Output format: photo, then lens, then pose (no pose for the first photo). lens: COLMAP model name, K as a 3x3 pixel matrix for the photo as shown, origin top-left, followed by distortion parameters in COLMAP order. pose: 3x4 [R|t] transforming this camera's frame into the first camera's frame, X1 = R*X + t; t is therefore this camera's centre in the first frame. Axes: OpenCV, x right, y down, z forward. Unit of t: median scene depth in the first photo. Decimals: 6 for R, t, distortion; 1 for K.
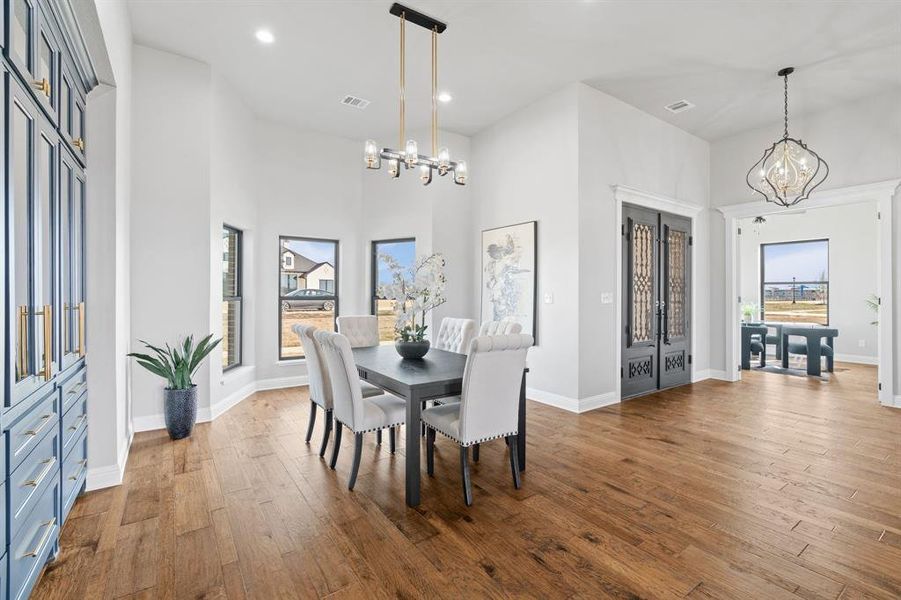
lens RADIAL K [[403.3, 0, 454.3], [0, 403.3, 294.1], [0, 0, 1]] dist [-0.007959, -0.000244]
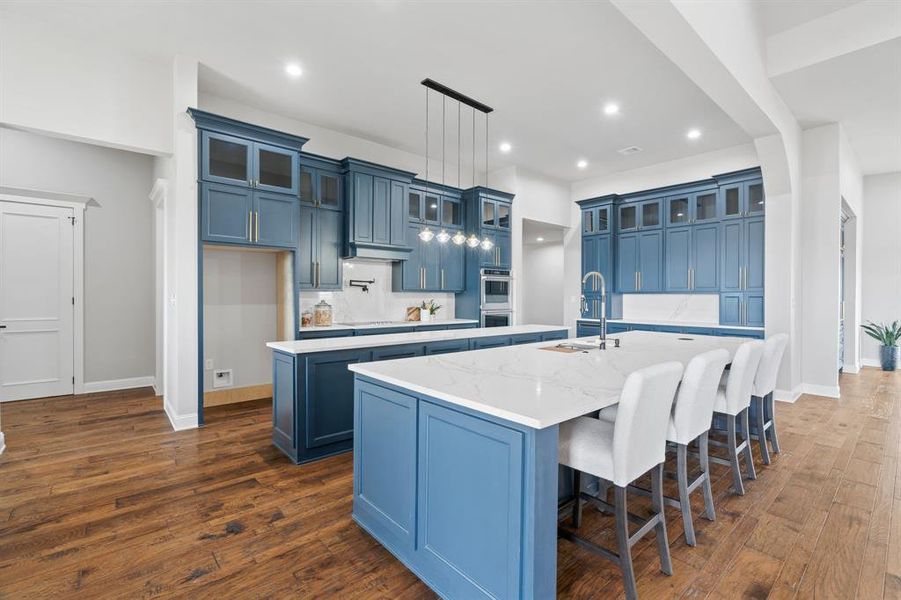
lens RADIAL K [[405.0, 0, 453.8], [0, 405.0, 297.7], [0, 0, 1]] dist [-0.005878, 0.000560]
pose [[0.104783, 0.005690, -0.994479, 0.803587], [-0.008156, 0.999955, 0.004862, 0.001399], [0.994462, 0.007601, 0.104824, -1.014662]]
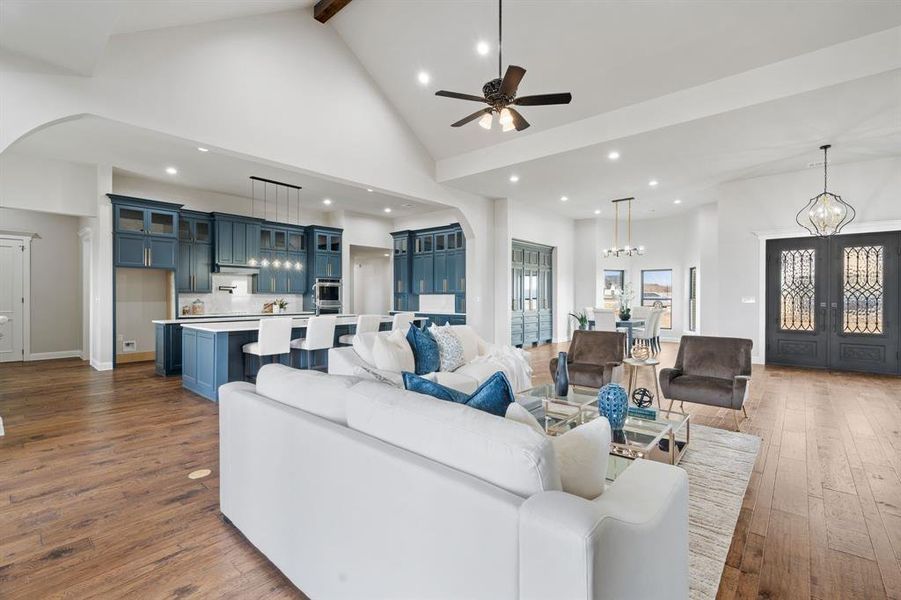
lens RADIAL K [[404.4, 0, 453.8], [0, 404.4, 296.1], [0, 0, 1]] dist [-0.012355, 0.006798]
pose [[0.241282, -0.001121, -0.970454, 1.660582], [-0.003975, 0.999990, -0.002144, 0.003335], [0.970447, 0.004374, 0.241275, -0.590442]]
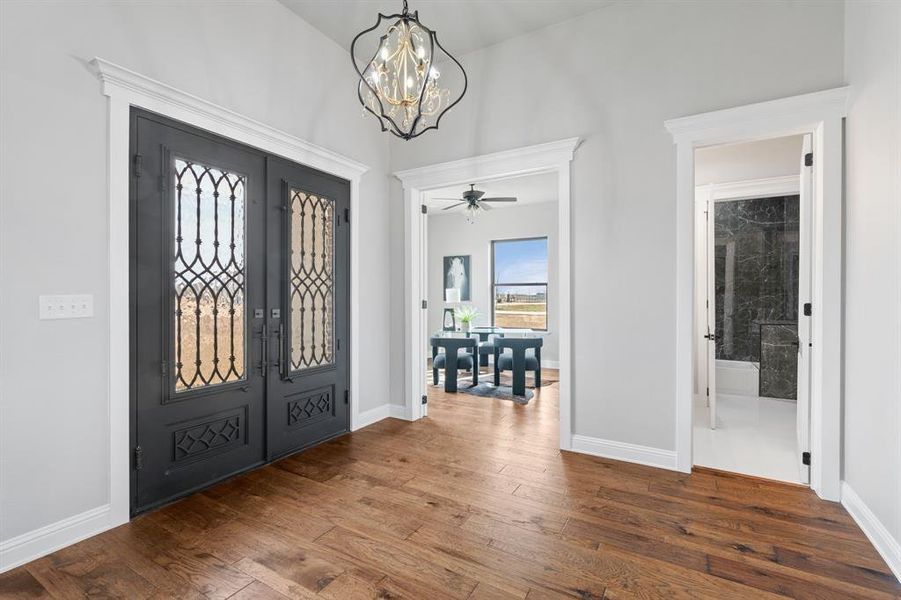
lens RADIAL K [[405.0, 0, 453.8], [0, 405.0, 297.7], [0, 0, 1]] dist [-0.005878, 0.000560]
pose [[0.906612, -0.005484, 0.421930, 0.558401], [0.005894, 0.999983, 0.000334, 0.002795], [-0.421925, 0.002184, 0.906628, 0.396371]]
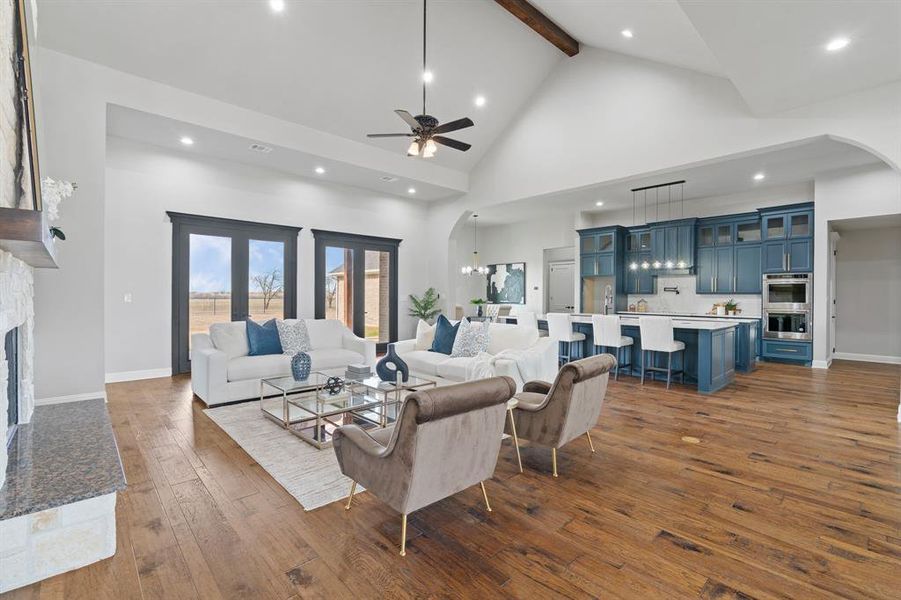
lens RADIAL K [[405.0, 0, 453.8], [0, 405.0, 297.7], [0, 0, 1]] dist [-0.005878, 0.000560]
pose [[-0.989747, -0.005159, -0.142740, 0.951302], [-0.006280, 0.999953, 0.007406, 0.000292], [0.142695, 0.008226, -0.989733, 0.687328]]
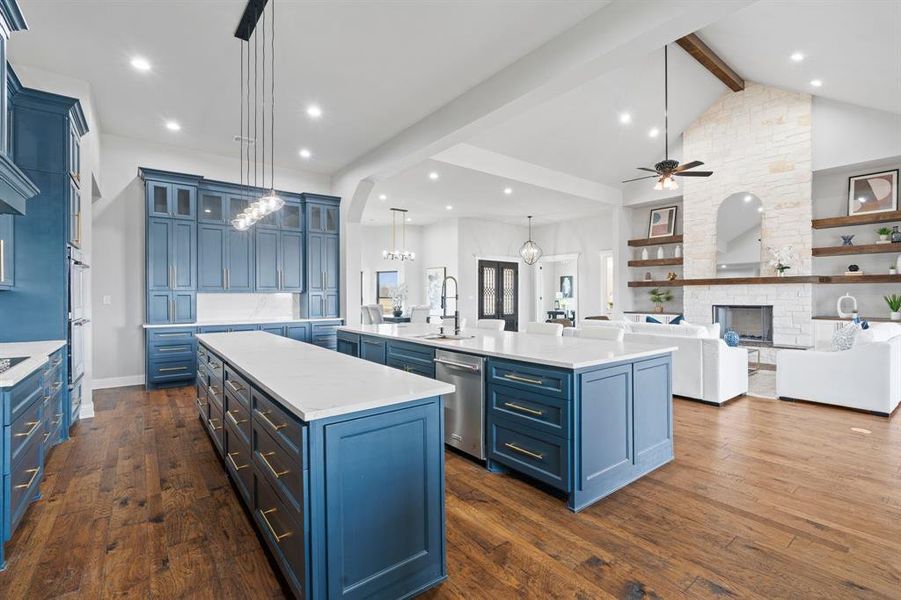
lens RADIAL K [[407.1, 0, 454.1], [0, 407.1, 296.2], [0, 0, 1]] dist [-0.008613, 0.001472]
pose [[0.998798, -0.003068, 0.048910, 0.132639], [0.003124, 0.999995, -0.001060, 0.004496], [-0.048906, 0.001211, 0.998803, -1.576535]]
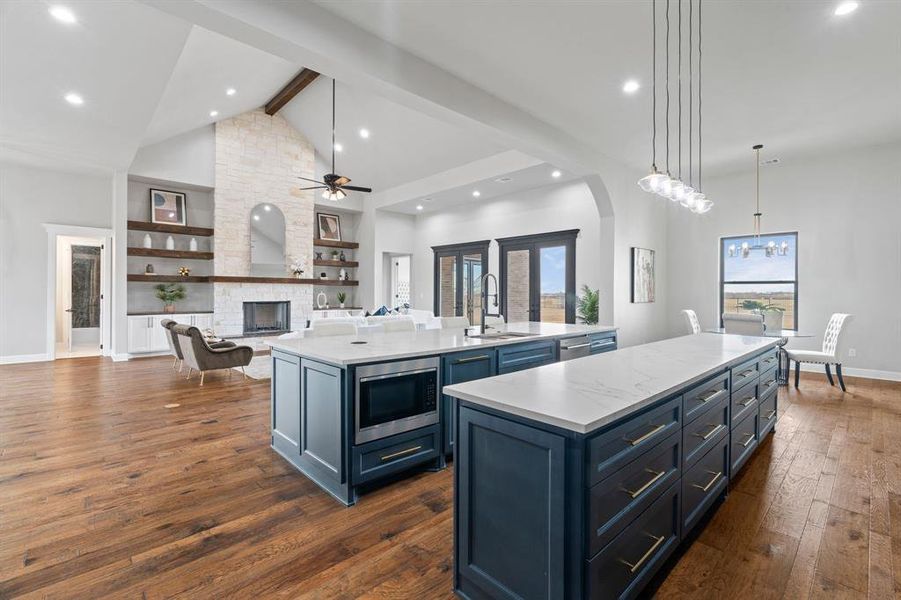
lens RADIAL K [[399.7, 0, 452.0], [0, 399.7, 293.5], [0, 0, 1]] dist [-0.009565, 0.000014]
pose [[-0.145286, -0.001969, 0.989388, -0.630657], [-0.001706, 0.999997, 0.001739, 0.002026], [-0.989388, -0.001435, -0.145289, -0.519639]]
